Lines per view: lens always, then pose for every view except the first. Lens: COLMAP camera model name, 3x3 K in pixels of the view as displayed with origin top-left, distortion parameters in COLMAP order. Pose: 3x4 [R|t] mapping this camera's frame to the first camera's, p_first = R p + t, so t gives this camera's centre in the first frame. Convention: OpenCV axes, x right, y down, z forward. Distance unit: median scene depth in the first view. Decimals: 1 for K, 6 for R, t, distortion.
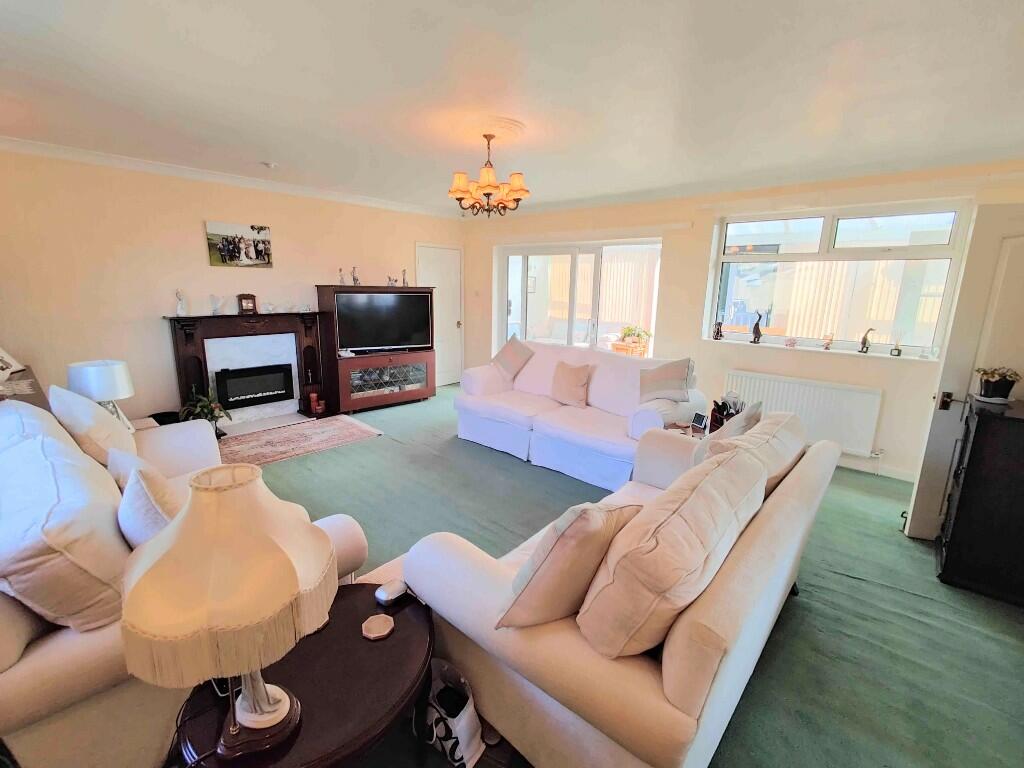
lens RADIAL K [[449.8, 0, 512.7], [0, 449.8, 378.5], [0, 0, 1]] dist [0.000780, 0.000218]
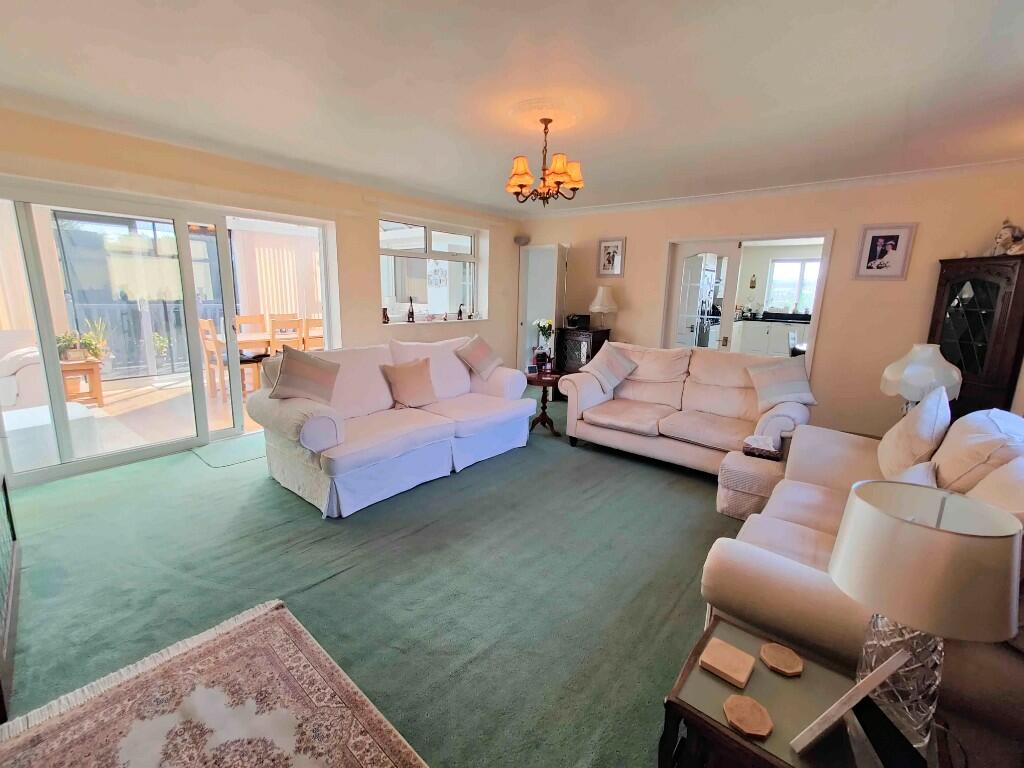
lens RADIAL K [[441.1, 0, 507.8], [0, 441.1, 377.7], [0, 0, 1]] dist [-0.000066, -0.000080]
pose [[-0.032313, -0.215525, 0.975964, -0.759107], [0.176563, 0.959885, 0.217820, -0.163136], [-0.983759, 0.179357, 0.007037, 0.820688]]
